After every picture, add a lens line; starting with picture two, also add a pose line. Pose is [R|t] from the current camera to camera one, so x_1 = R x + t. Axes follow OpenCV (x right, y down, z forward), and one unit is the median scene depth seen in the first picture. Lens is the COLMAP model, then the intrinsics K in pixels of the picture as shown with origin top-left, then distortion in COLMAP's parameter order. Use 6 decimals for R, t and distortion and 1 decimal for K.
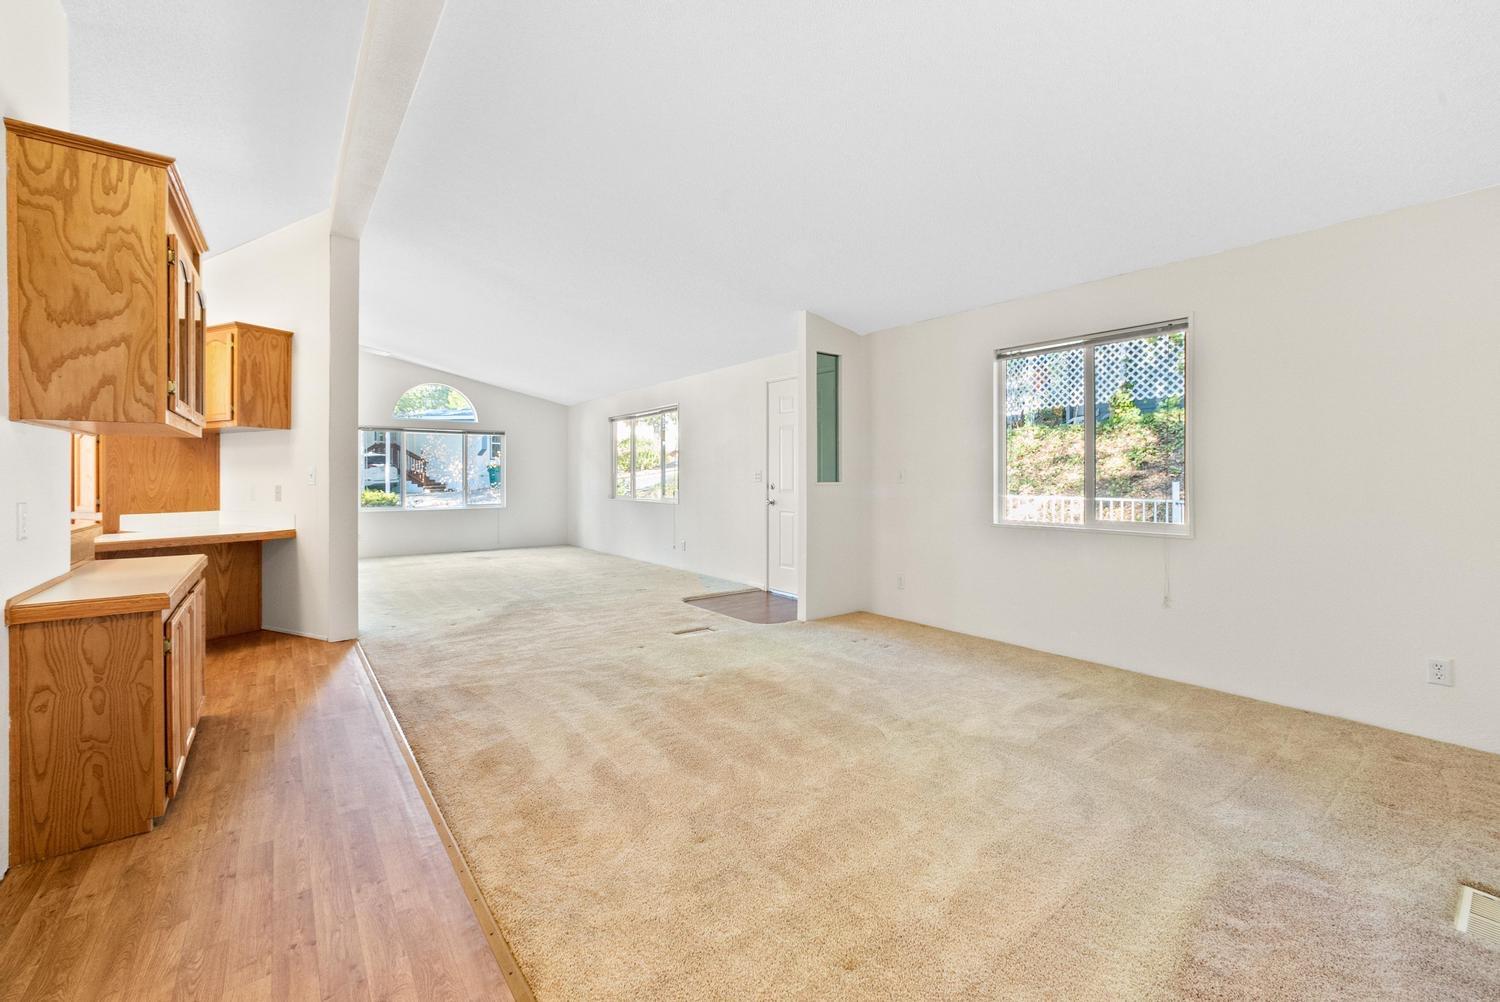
lens RADIAL K [[609.3, 0, 756.0], [0, 609.3, 480.8], [0, 0, 1]] dist [-0.000545, 0.000599]
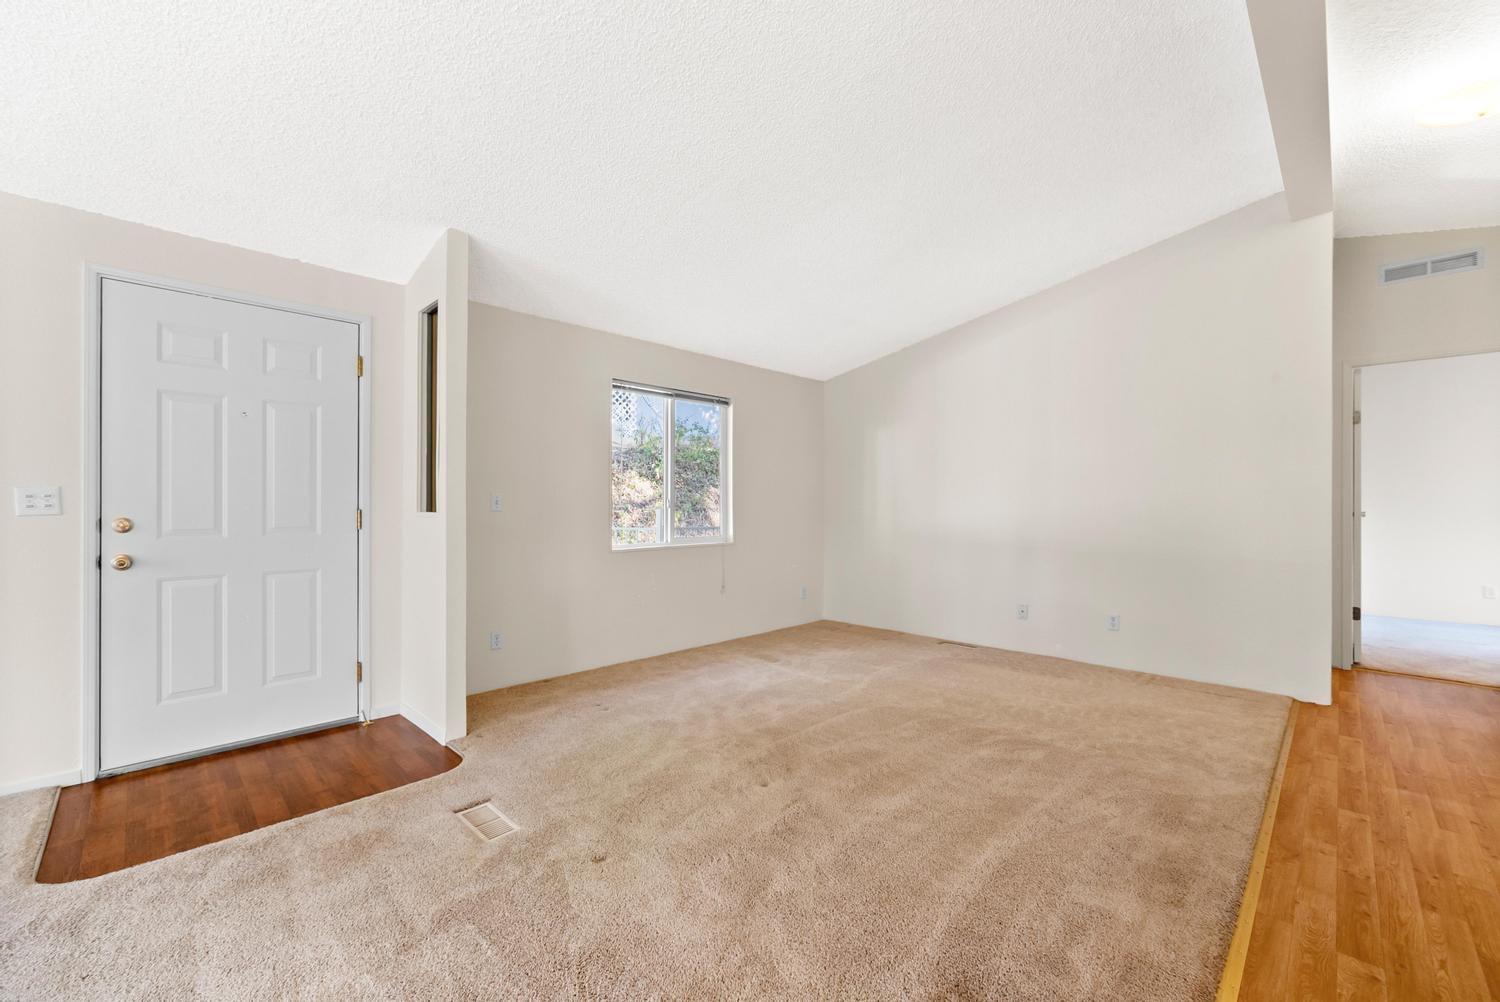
lens RADIAL K [[609.2, 0, 743.5], [0, 609.2, 477.9], [0, 0, 1]] dist [0.000600, 0.000453]
pose [[-0.127490, 0.033892, 0.991261, -1.450042], [0.006834, 0.999422, -0.033292, -0.022155], [-0.991816, 0.002530, -0.127648, 2.013462]]
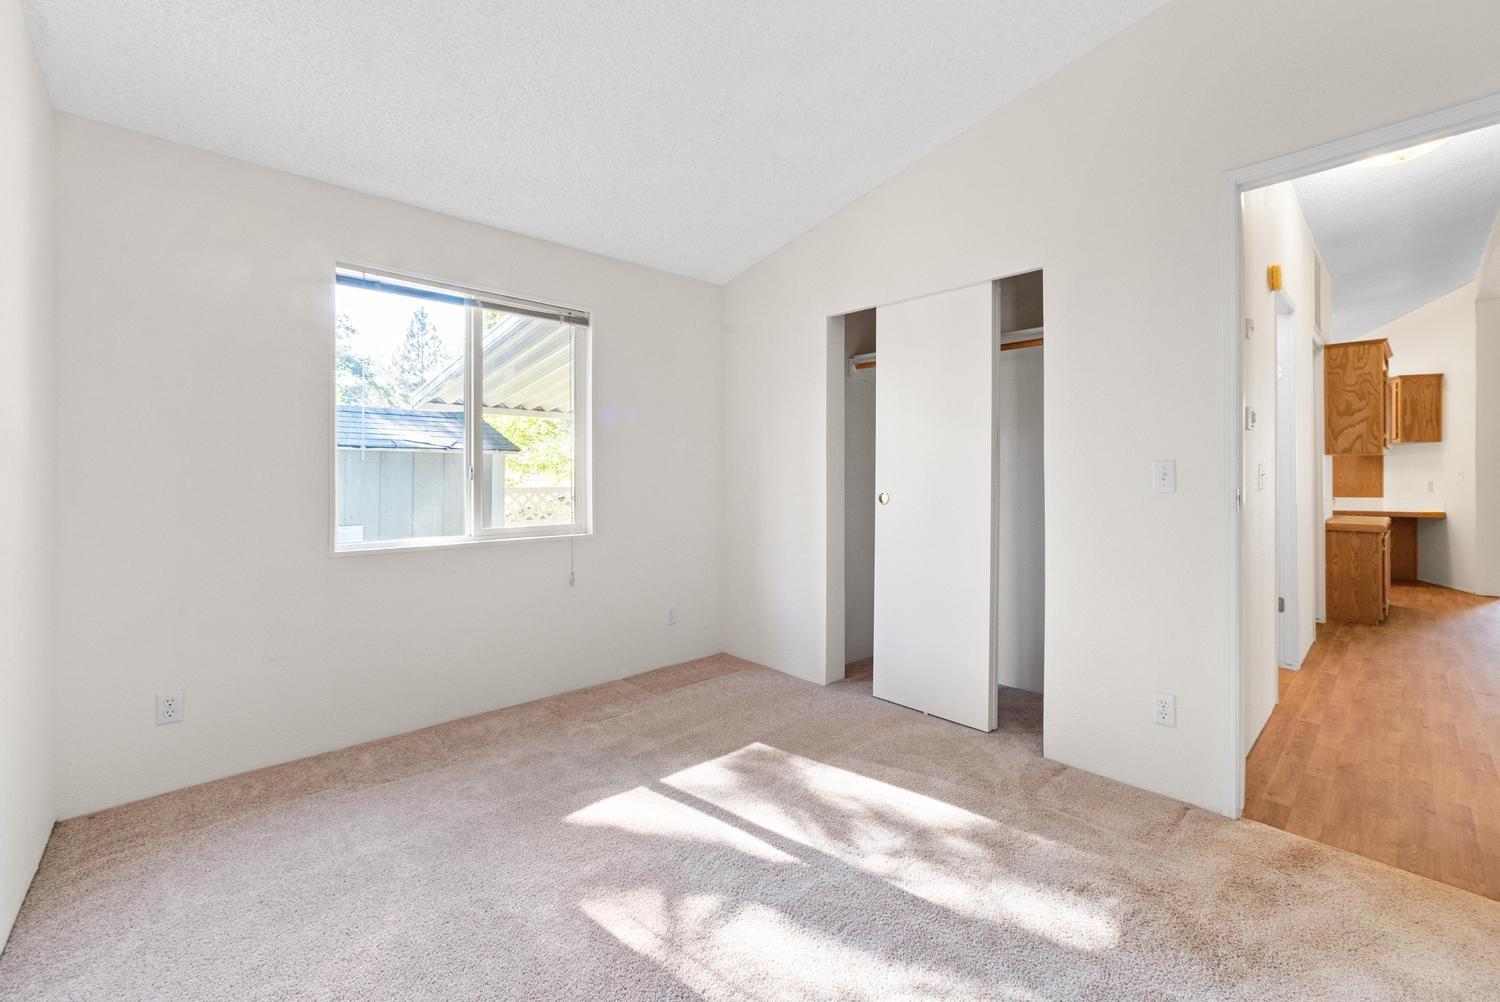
lens RADIAL K [[627.2, 0, 751.4], [0, 627.2, 472.1], [0, 0, 1]] dist [-0.000803, 0.000512]
pose [[0.095374, -0.005804, -0.995425, 0.925549], [-0.004623, 0.999970, -0.006273, 0.005256], [0.995431, 0.005200, 0.095344, -1.274565]]
